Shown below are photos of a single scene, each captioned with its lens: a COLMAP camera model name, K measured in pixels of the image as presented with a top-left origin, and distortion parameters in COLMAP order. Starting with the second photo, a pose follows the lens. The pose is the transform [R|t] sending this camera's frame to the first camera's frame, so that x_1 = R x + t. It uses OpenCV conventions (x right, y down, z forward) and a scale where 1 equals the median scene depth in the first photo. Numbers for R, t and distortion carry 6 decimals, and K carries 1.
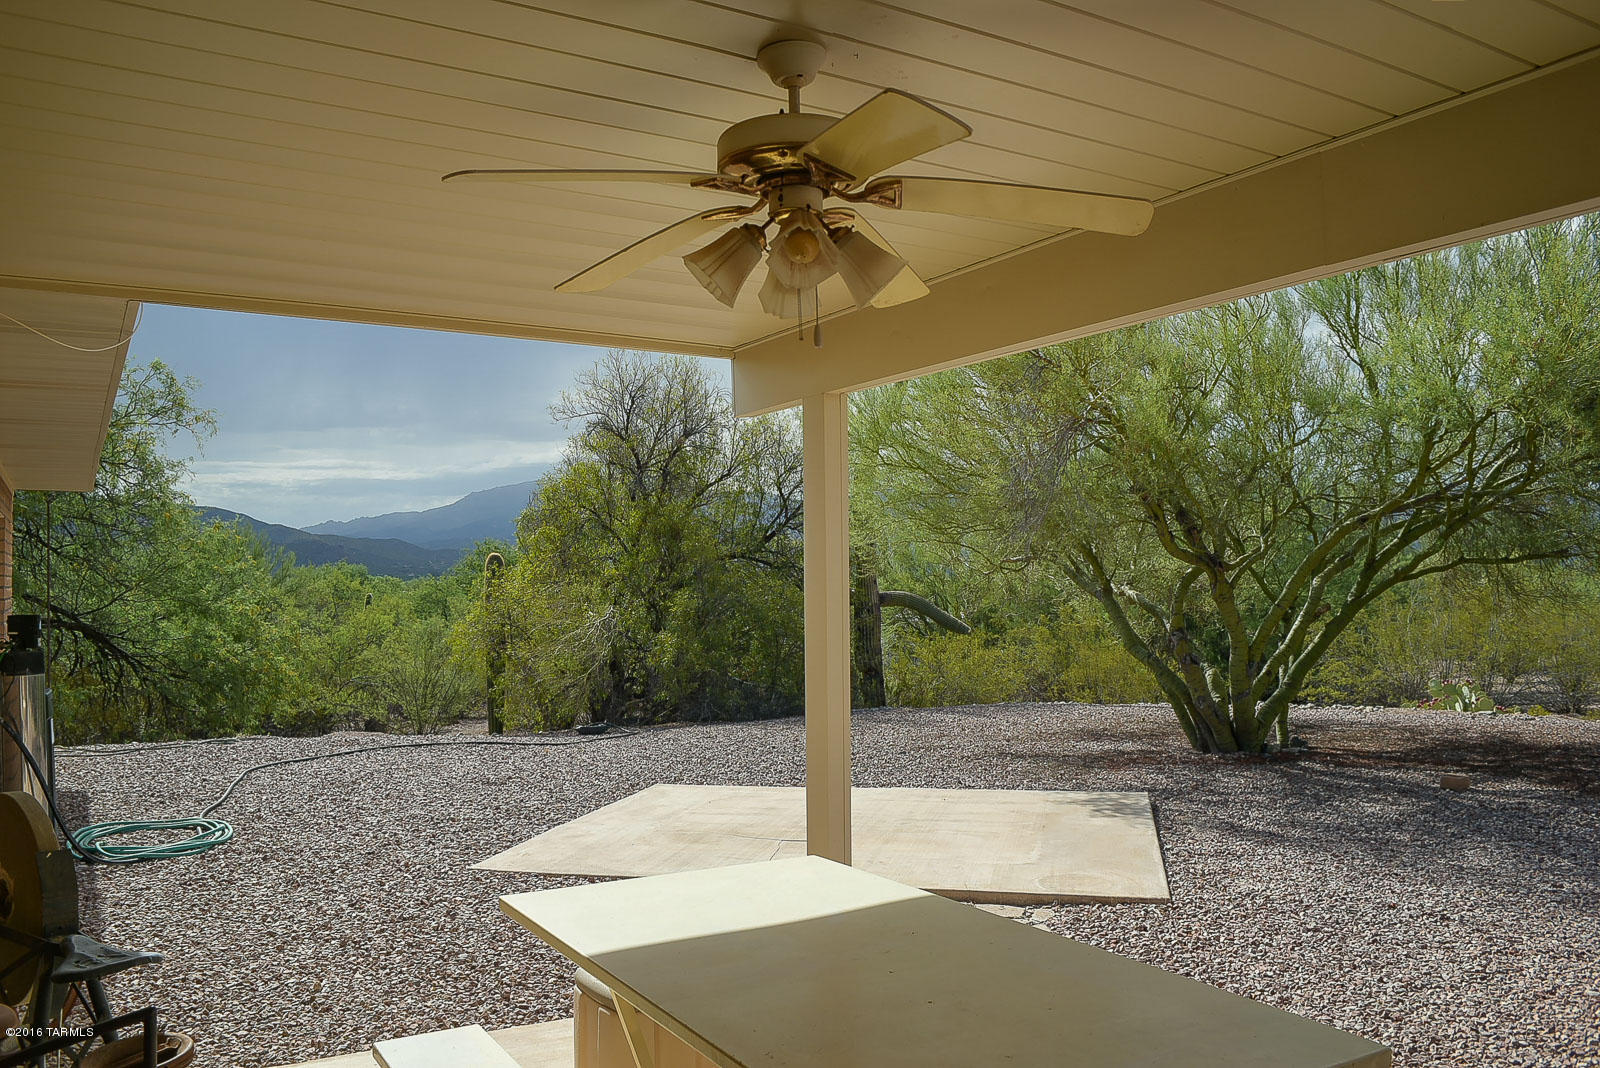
lens RADIAL K [[1261.7, 0, 809.6], [0, 1261.7, 539.0], [0, 0, 1]] dist [-0.100607, 0.060247]
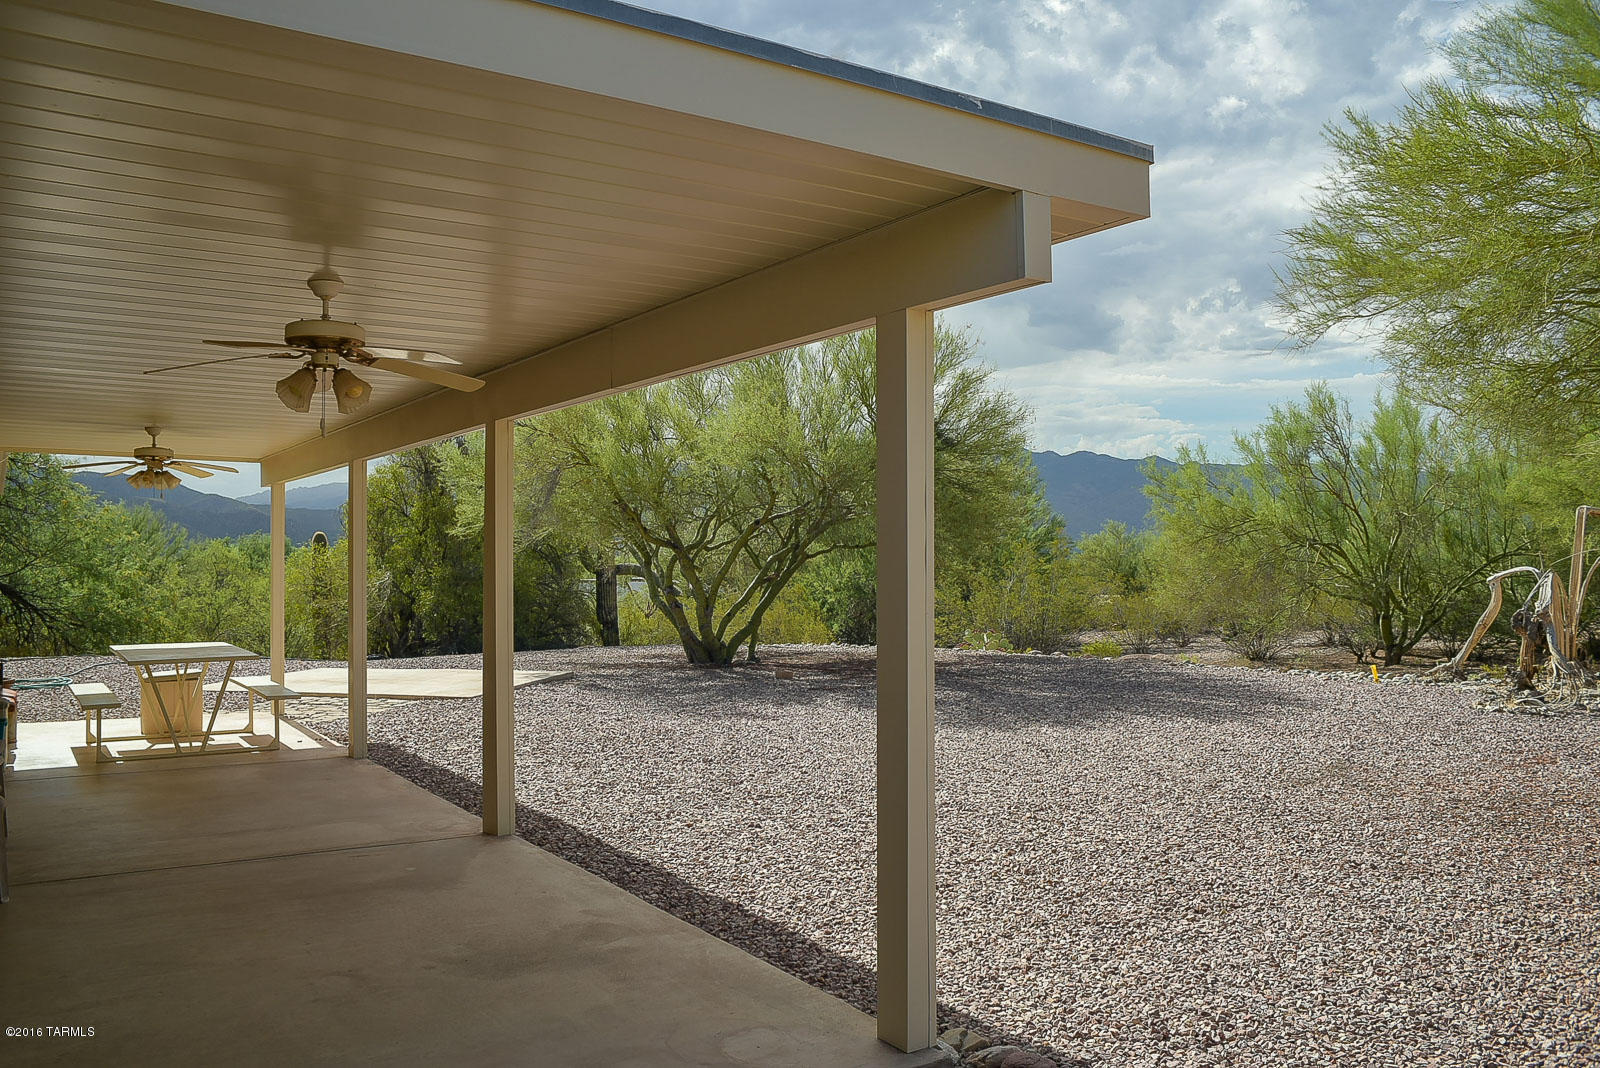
lens RADIAL K [[1261.7, 0, 809.6], [0, 1261.7, 539.0], [0, 0, 1]] dist [-0.100607, 0.060247]
pose [[0.999616, 0.005291, 0.027216, 0.220705], [-0.005954, 0.999686, 0.024332, -0.014664], [-0.027078, -0.024484, 0.999333, -0.303344]]
